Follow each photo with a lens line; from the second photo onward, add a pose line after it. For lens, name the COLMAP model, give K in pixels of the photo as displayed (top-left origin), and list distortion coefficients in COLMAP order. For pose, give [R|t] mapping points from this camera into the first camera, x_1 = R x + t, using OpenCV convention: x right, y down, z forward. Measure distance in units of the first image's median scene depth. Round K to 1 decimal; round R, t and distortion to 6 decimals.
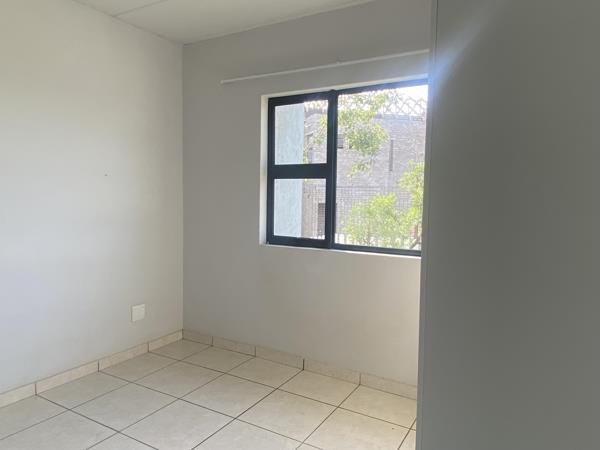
lens RADIAL K [[437.6, 0, 300.0], [0, 437.6, 225.0], [0, 0, 1]] dist [0.001735, -0.000142]
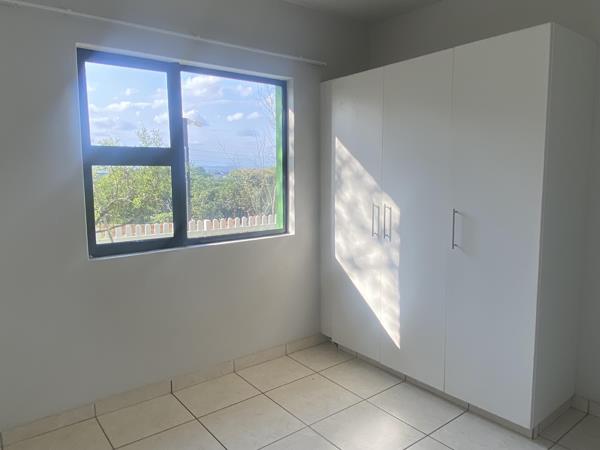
lens RADIAL K [[427.1, 0, 300.8], [0, 427.1, 221.9], [0, 0, 1]] dist [0.055355, -0.070394]
pose [[0.348732, -0.118776, 0.929666, -0.652162], [0.072673, 0.992377, 0.099527, -0.062487], [-0.934400, 0.032854, 0.354706, 0.467091]]
